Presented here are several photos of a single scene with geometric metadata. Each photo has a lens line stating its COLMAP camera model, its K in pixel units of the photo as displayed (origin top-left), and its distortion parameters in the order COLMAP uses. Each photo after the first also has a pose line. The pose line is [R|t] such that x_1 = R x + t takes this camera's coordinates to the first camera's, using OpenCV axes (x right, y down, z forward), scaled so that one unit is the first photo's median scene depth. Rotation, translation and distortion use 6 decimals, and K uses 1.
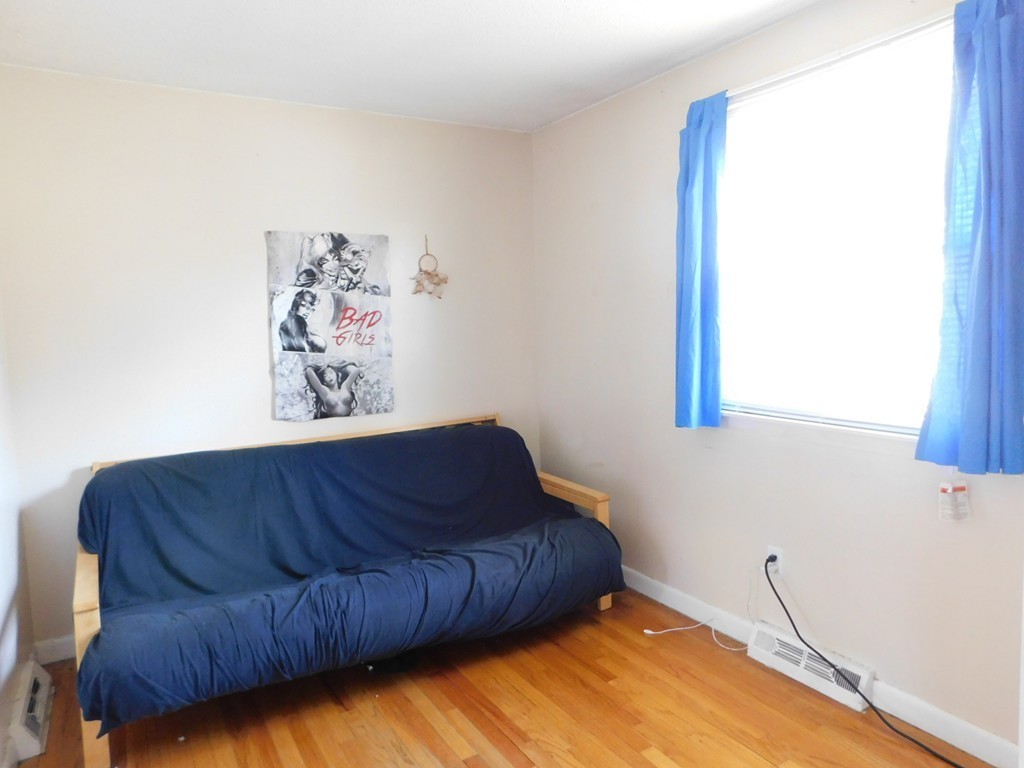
lens RADIAL K [[669.7, 0, 513.3], [0, 669.7, 388.7], [0, 0, 1]] dist [-0.075159, 0.065601]
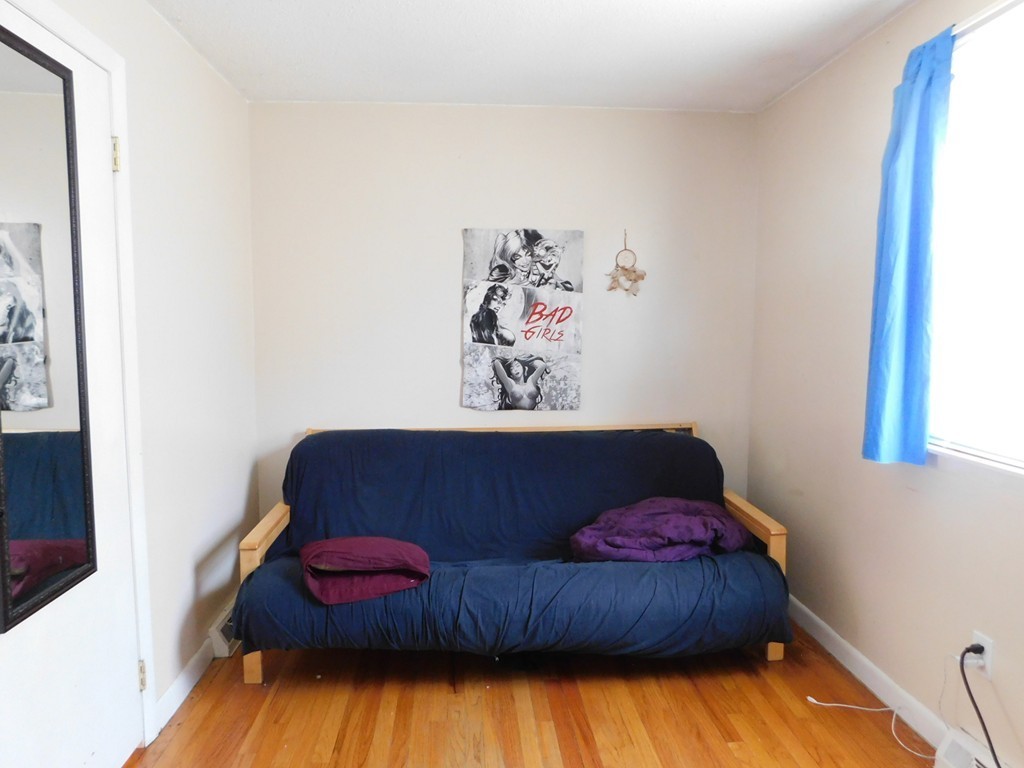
lens RADIAL K [[669.7, 0, 513.3], [0, 669.7, 388.7], [0, 0, 1]] dist [-0.075159, 0.065601]
pose [[0.893212, 0.076051, -0.443157, 0.181141], [-0.075210, 0.996977, 0.019503, -0.008983], [0.443301, 0.015910, 0.896232, 0.077784]]
